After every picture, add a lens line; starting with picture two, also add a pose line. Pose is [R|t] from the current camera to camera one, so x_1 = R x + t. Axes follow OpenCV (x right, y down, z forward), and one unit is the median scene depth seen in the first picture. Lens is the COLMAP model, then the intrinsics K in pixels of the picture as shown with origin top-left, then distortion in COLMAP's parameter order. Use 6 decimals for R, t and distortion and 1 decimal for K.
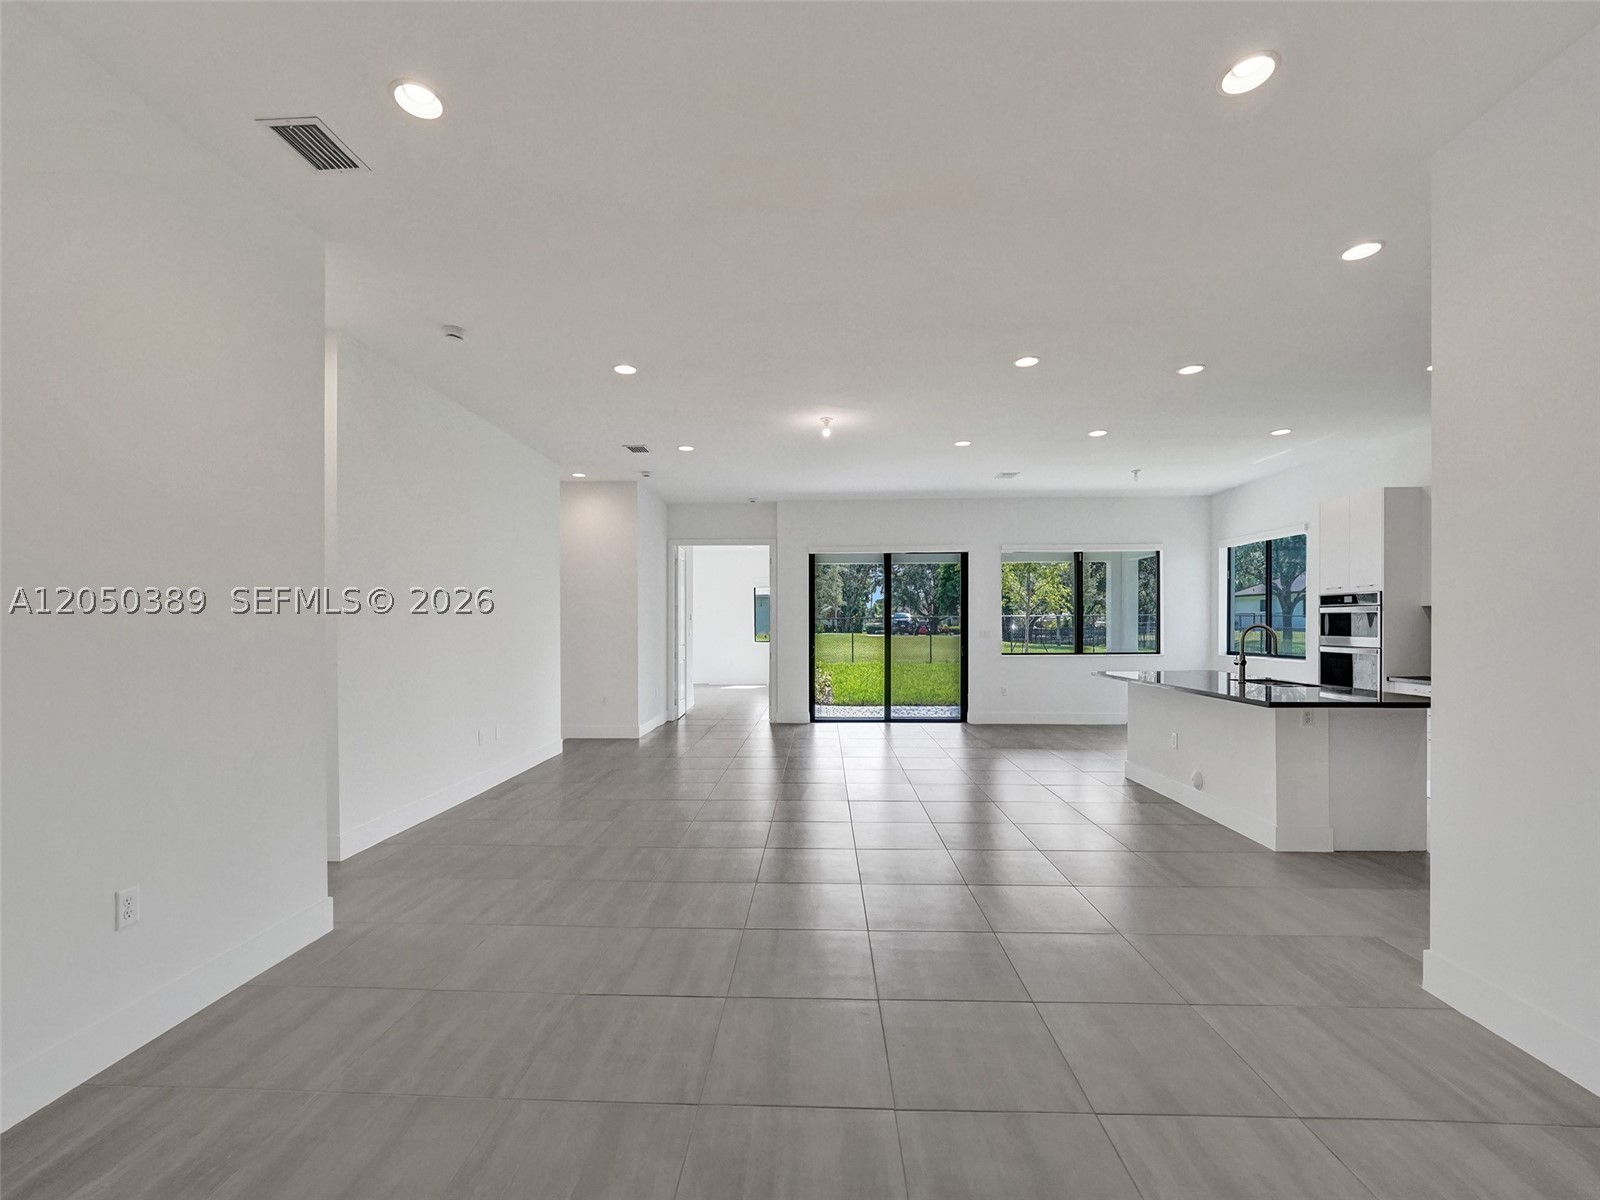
lens RADIAL K [[663.4, 0, 792.2], [0, 663.4, 628.7], [0, 0, 1]] dist [-0.010087, 0.002939]
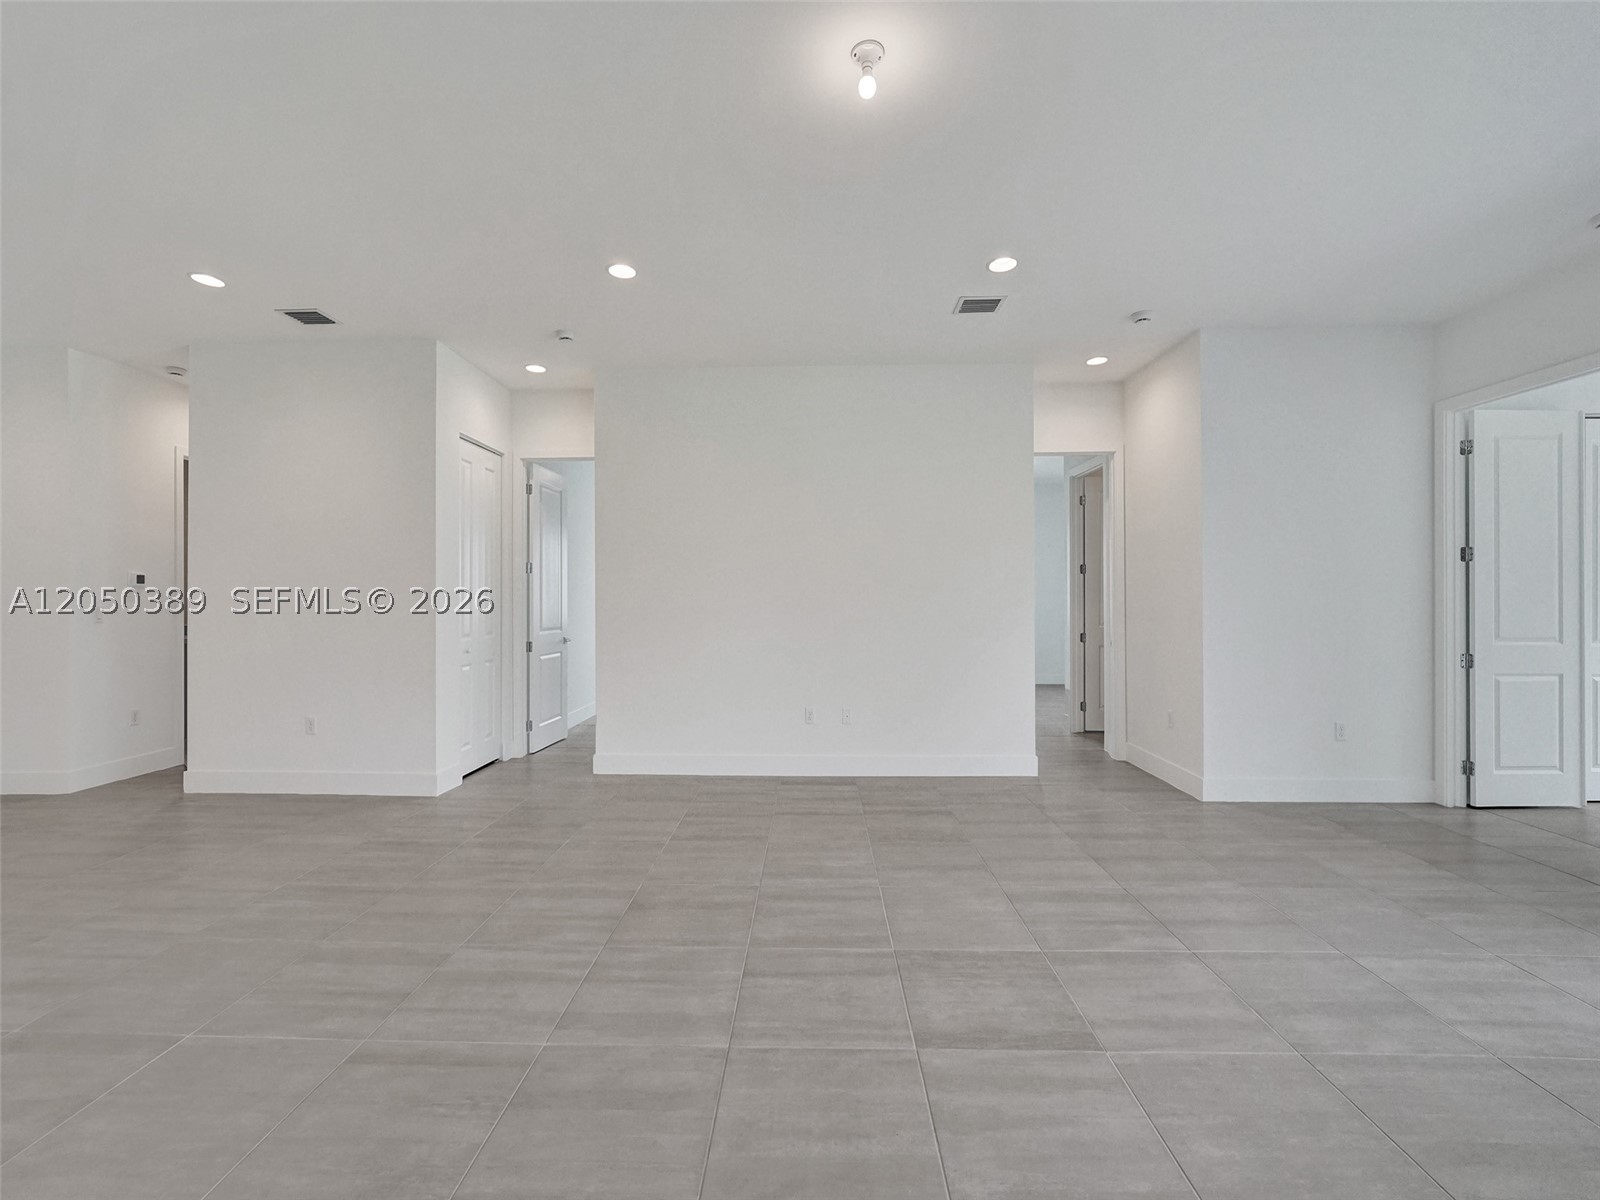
lens RADIAL K [[663.4, 0, 798.3], [0, 663.4, 586.8], [0, 0, 1]] dist [-0.010087, 0.002939]
pose [[0.017916, -0.010967, -0.999779, 0.302380], [-0.004491, 0.999929, -0.011049, -0.001863], [0.999829, 0.004688, 0.017866, 0.661326]]
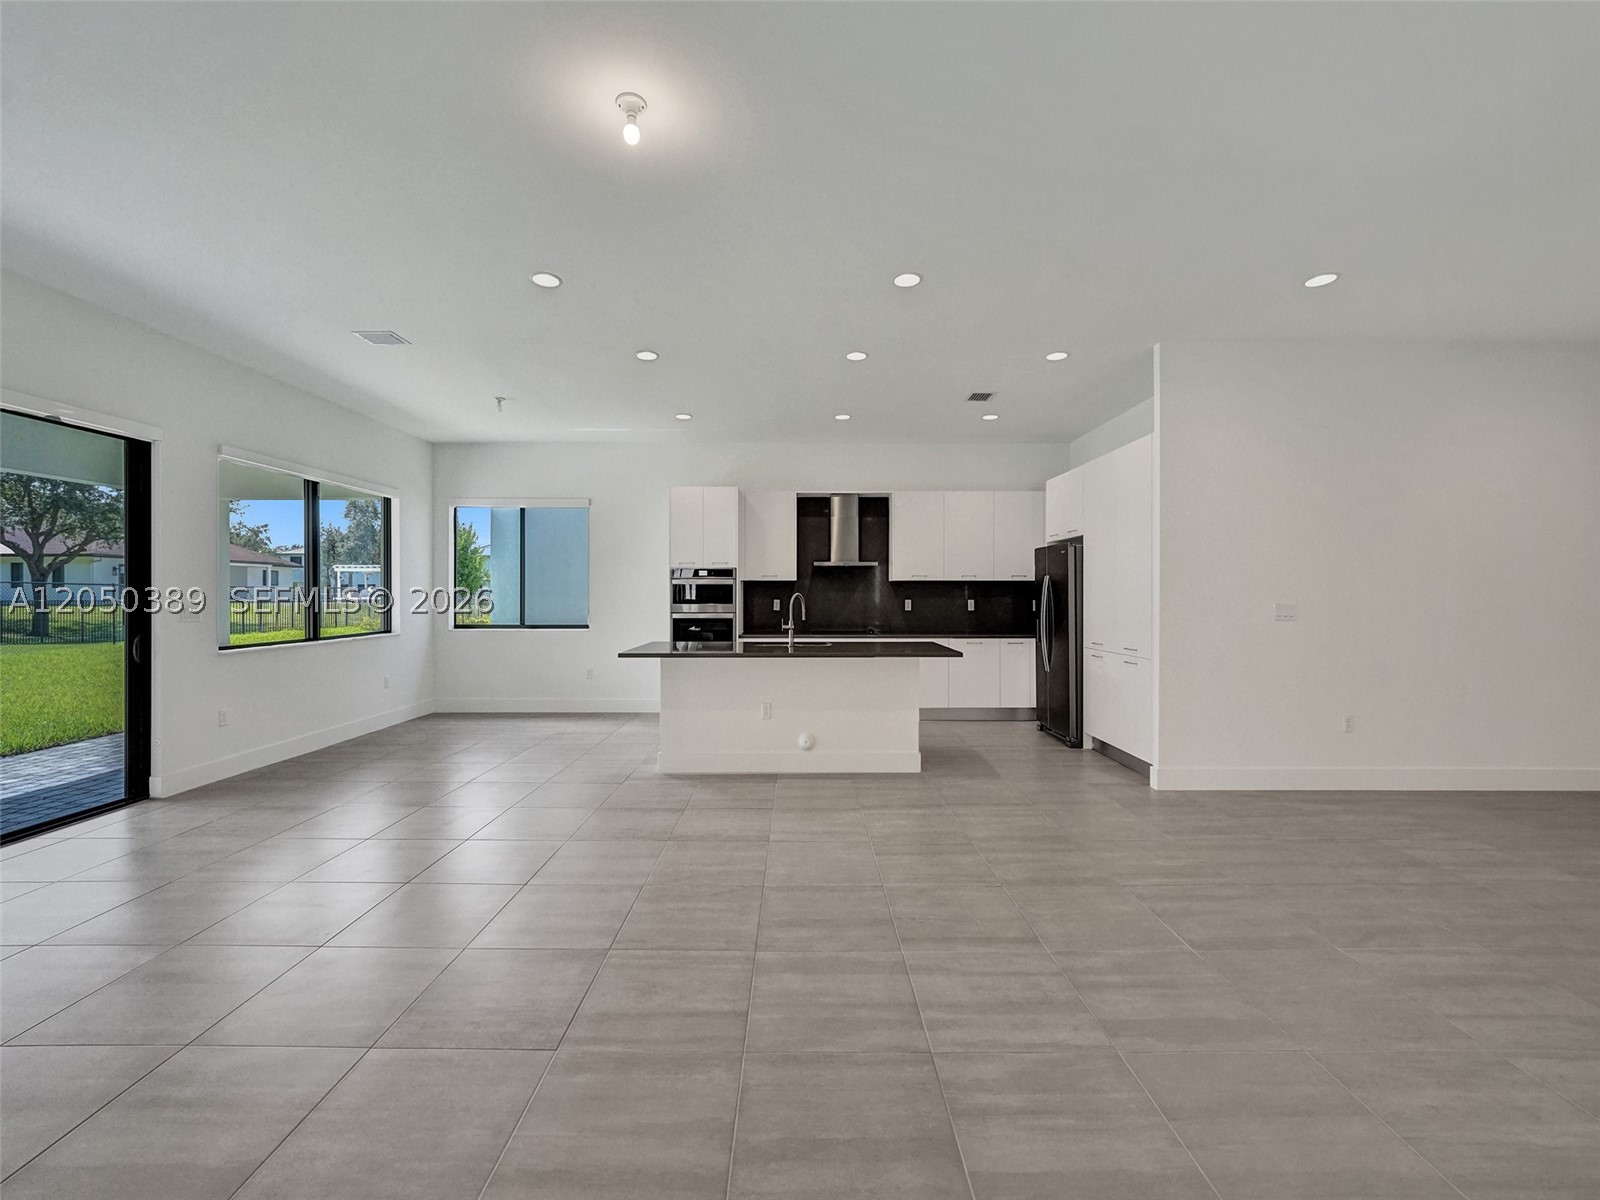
lens RADIAL K [[663.4, 0, 796.4], [0, 663.4, 596.3], [0, 0, 1]] dist [-0.010087, 0.002939]
pose [[-0.040347, 0.000173, 0.999186, -0.257347], [0.007316, 0.999973, 0.000122, -0.000840], [-0.999159, 0.007315, -0.040347, 0.632889]]
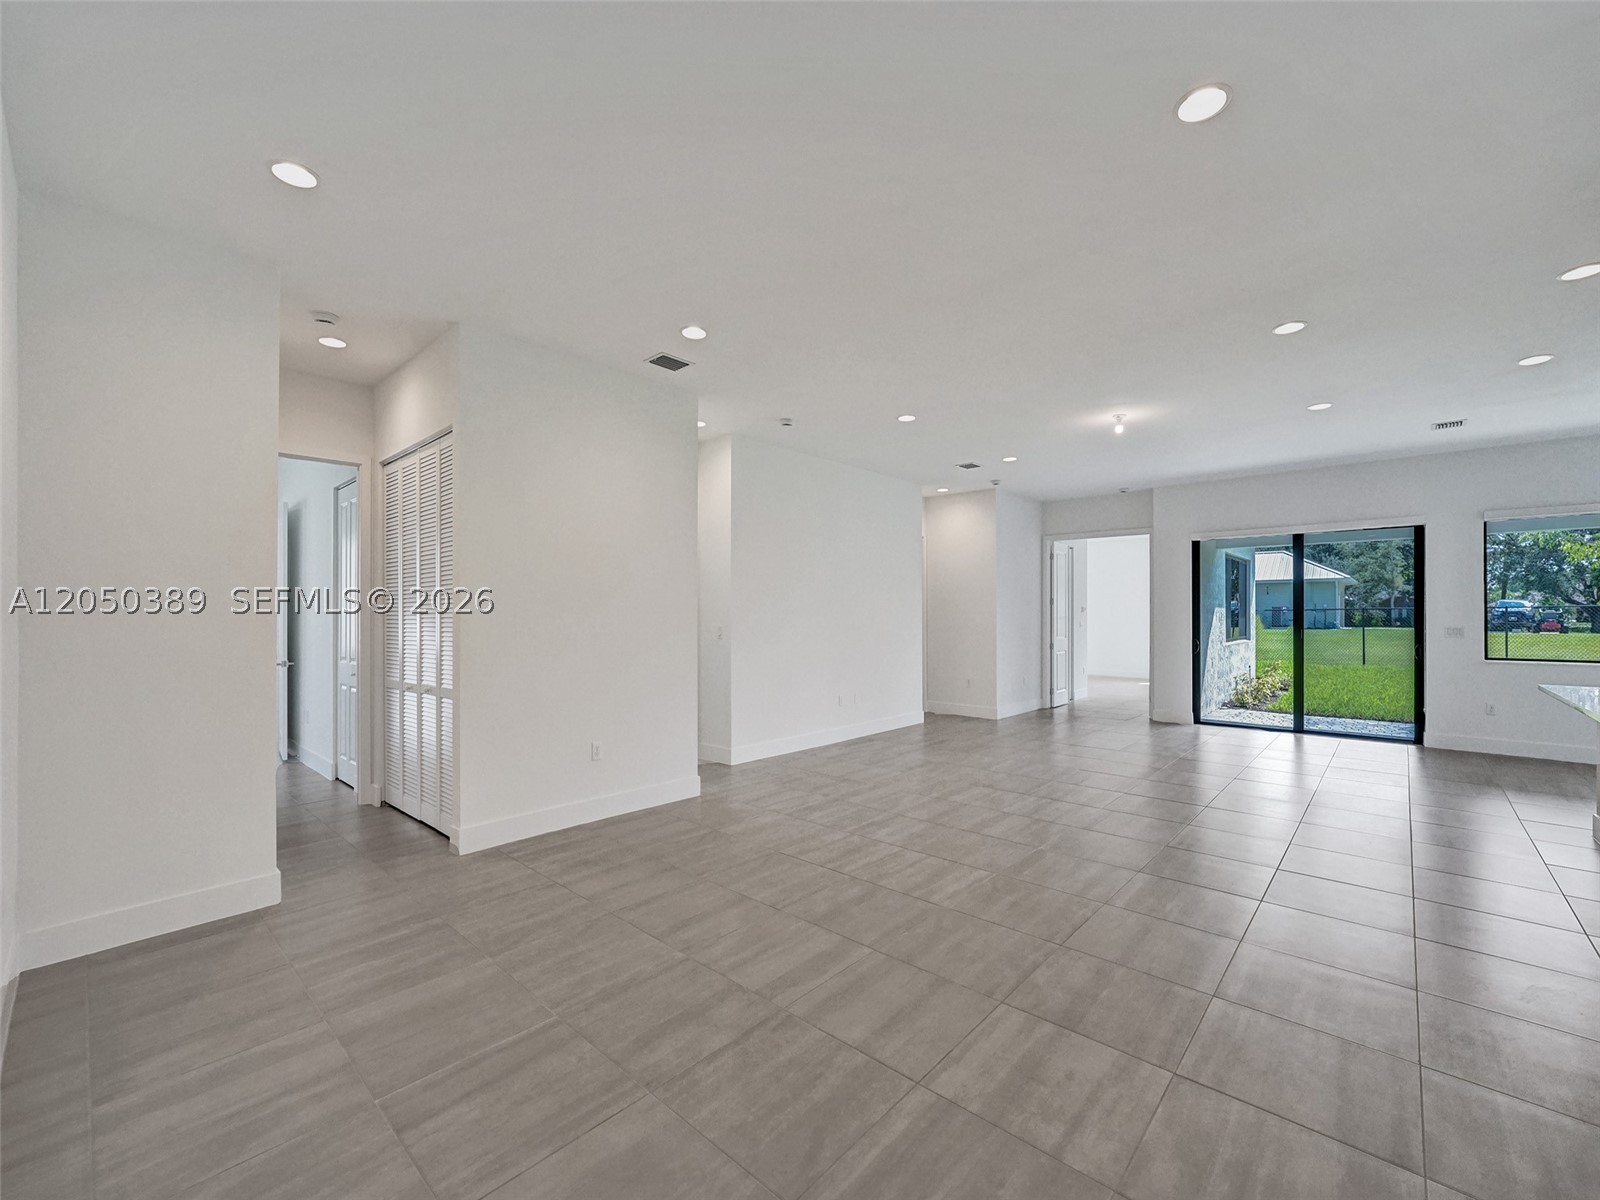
lens RADIAL K [[663.4, 0, 803.7], [0, 663.4, 608.8], [0, 0, 1]] dist [-0.010087, 0.002939]
pose [[0.769487, -0.002064, -0.638659, 0.226086], [-0.007496, 0.999897, -0.012264, -0.003134], [0.638618, 0.014225, 0.769392, -0.057454]]
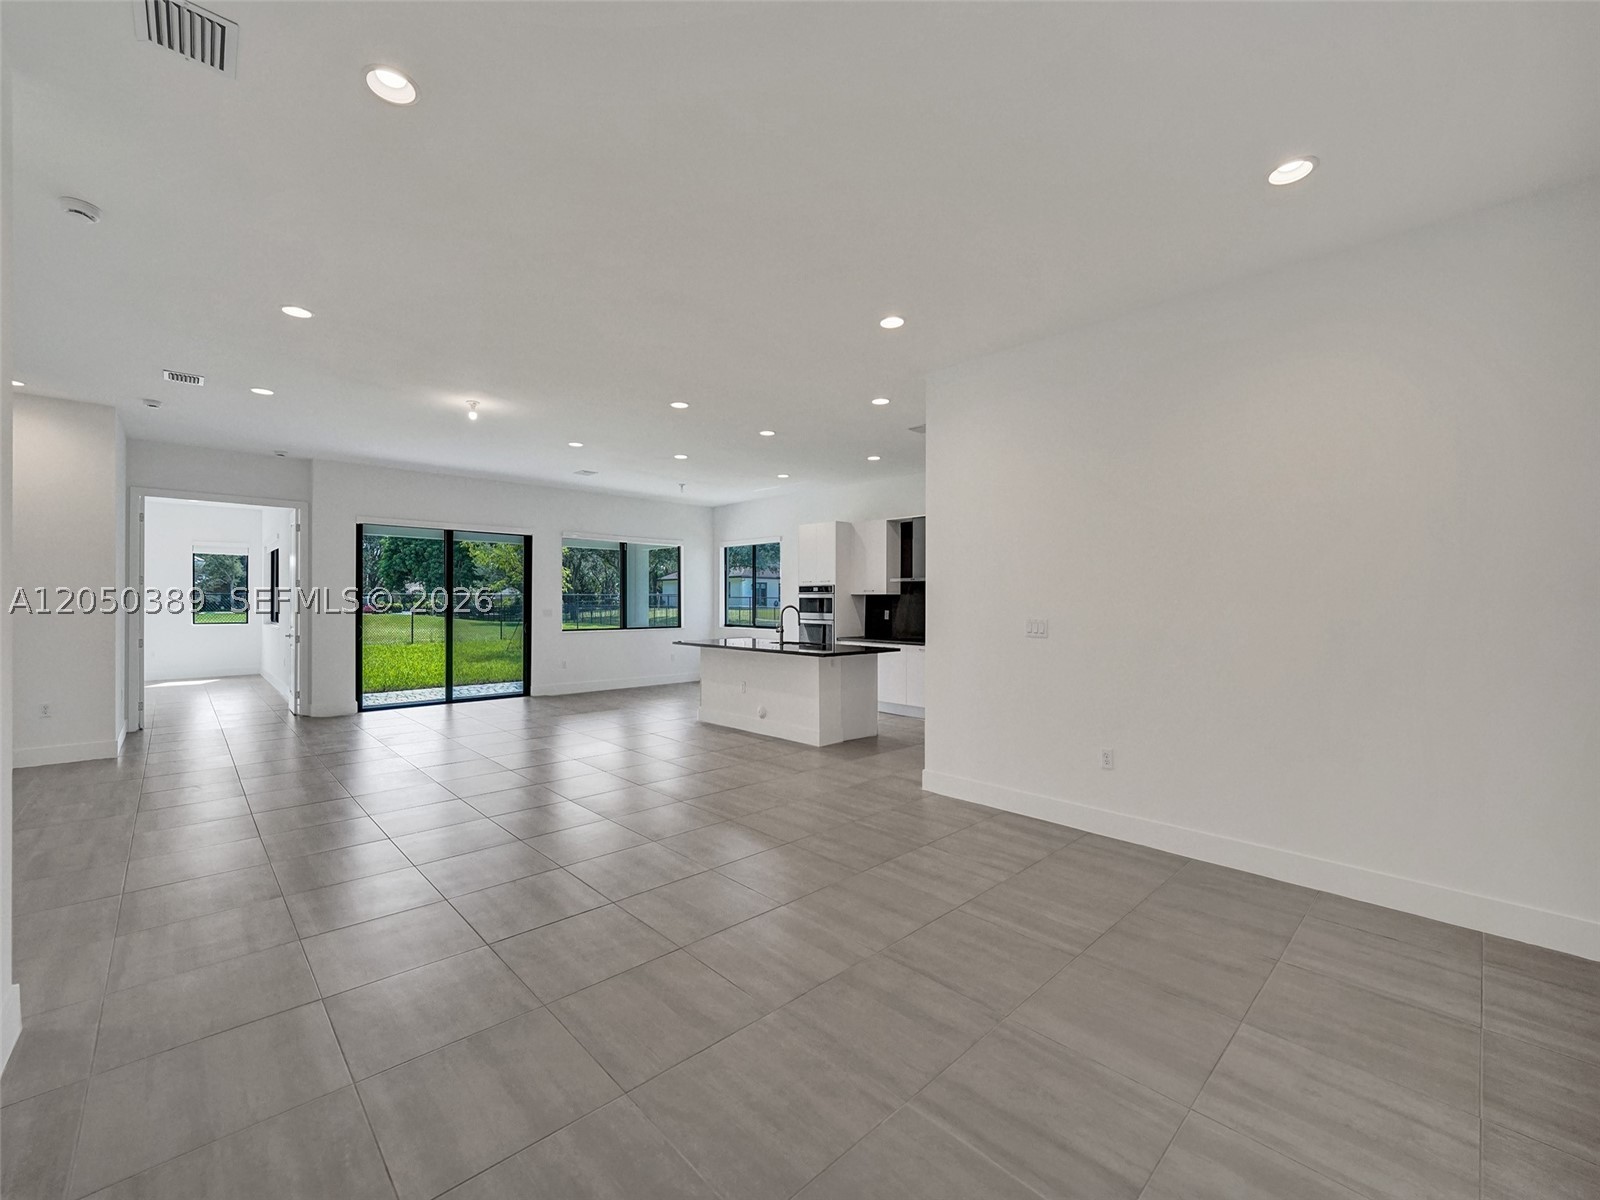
lens RADIAL K [[663.4, 0, 784.5], [0, 663.4, 605.6], [0, 0, 1]] dist [-0.010087, 0.002939]
pose [[0.703263, 0.002054, 0.710927, -0.229906], [-0.000899, 0.999998, -0.002001, -0.001402], [-0.710929, 0.000768, 0.703263, -0.034345]]
